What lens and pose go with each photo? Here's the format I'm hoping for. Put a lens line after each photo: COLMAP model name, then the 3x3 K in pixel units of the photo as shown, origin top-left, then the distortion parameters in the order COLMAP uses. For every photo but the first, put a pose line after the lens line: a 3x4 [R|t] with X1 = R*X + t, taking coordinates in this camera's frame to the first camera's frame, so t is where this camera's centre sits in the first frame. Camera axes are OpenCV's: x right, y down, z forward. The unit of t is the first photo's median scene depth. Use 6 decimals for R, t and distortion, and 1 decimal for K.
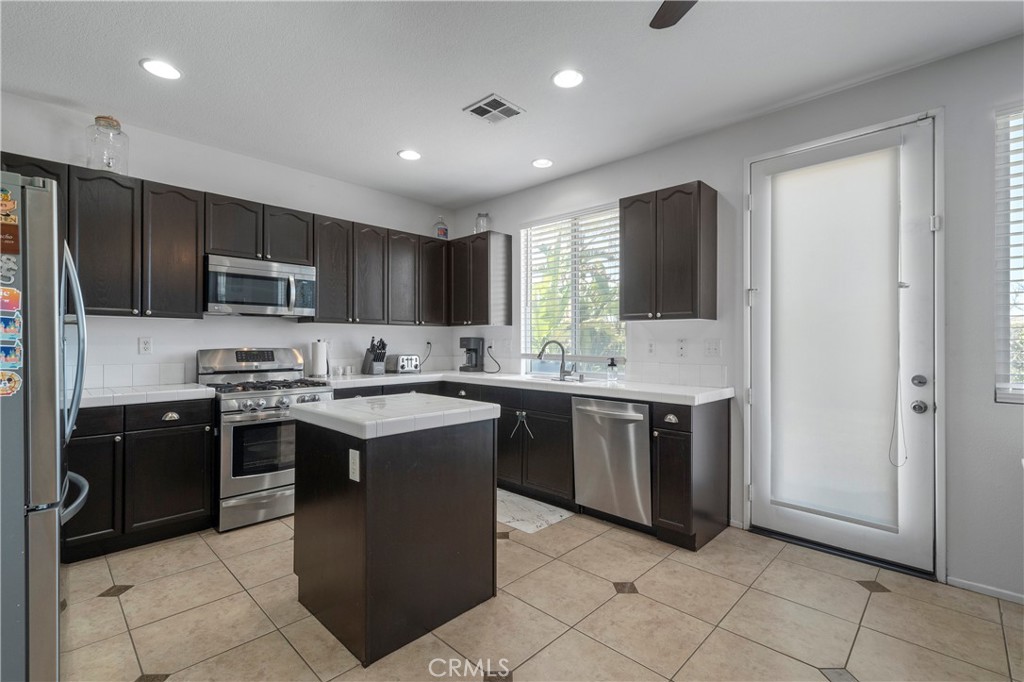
lens RADIAL K [[458.9, 0, 512.0], [0, 458.9, 341.0], [0, 0, 1]] dist [0.004712, 0.000642]
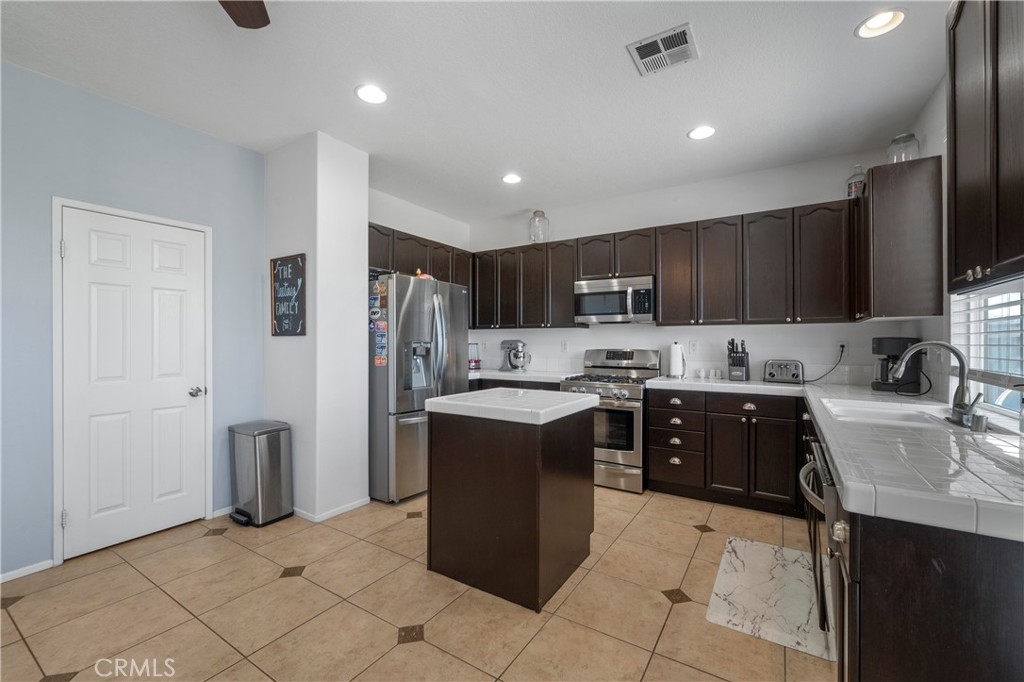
lens RADIAL K [[415.3, 0, 511.9], [0, 415.3, 346.5], [0, 0, 1]] dist [-0.024045, 0.000101]
pose [[0.196029, 0.005421, -0.980583, 0.528504], [-0.000322, 0.999985, 0.005464, 0.002519], [0.980598, -0.000755, 0.196028, 0.533441]]
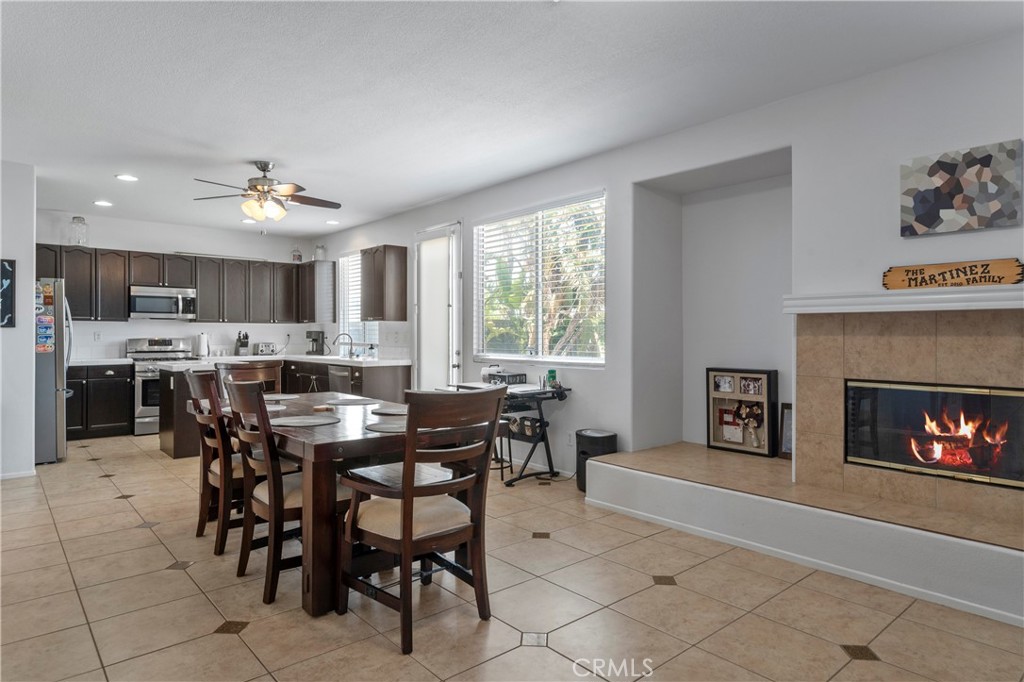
lens RADIAL K [[597.7, 0, 517.0], [0, 597.7, 335.8], [0, 0, 1]] dist [0.004407, 0.000812]
pose [[0.996627, -0.001055, -0.082052, 1.006965], [0.001363, 0.999992, 0.003703, 0.001399], [0.082047, -0.003803, 0.996621, -1.175400]]
